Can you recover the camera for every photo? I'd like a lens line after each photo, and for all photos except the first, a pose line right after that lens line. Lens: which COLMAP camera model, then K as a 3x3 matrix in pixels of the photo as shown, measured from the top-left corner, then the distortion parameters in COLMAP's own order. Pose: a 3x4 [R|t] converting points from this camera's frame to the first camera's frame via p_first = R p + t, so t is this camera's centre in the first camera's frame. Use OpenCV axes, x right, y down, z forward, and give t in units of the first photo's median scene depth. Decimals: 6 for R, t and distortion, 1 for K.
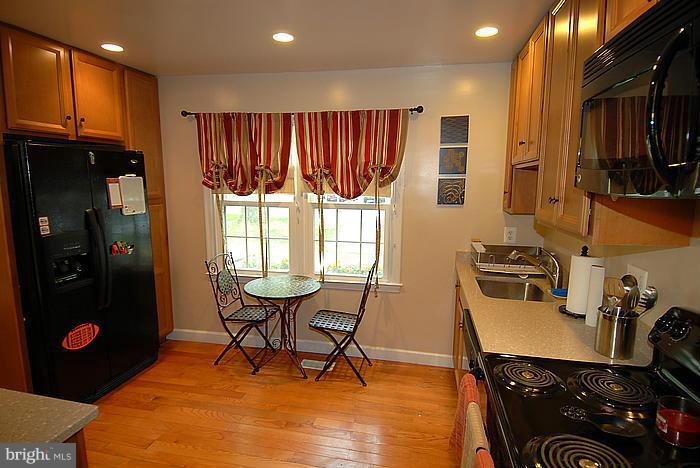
lens RADIAL K [[367.0, 0, 348.9], [0, 367.0, 235.4], [0, 0, 1]] dist [0.048763, -0.053278]
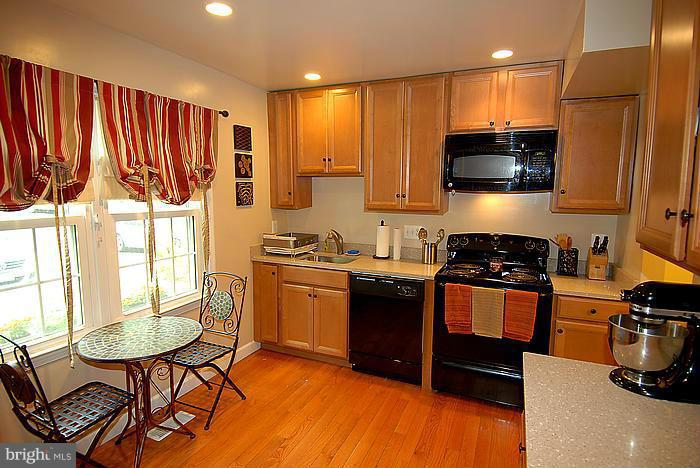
lens RADIAL K [[367.0, 0, 348.9], [0, 367.0, 235.4], [0, 0, 1]] dist [0.048763, -0.053278]
pose [[0.248570, -0.127911, 0.960131, -0.714527], [0.150496, 0.984305, 0.092170, -0.050684], [-0.956851, 0.121586, 0.263919, 0.424855]]
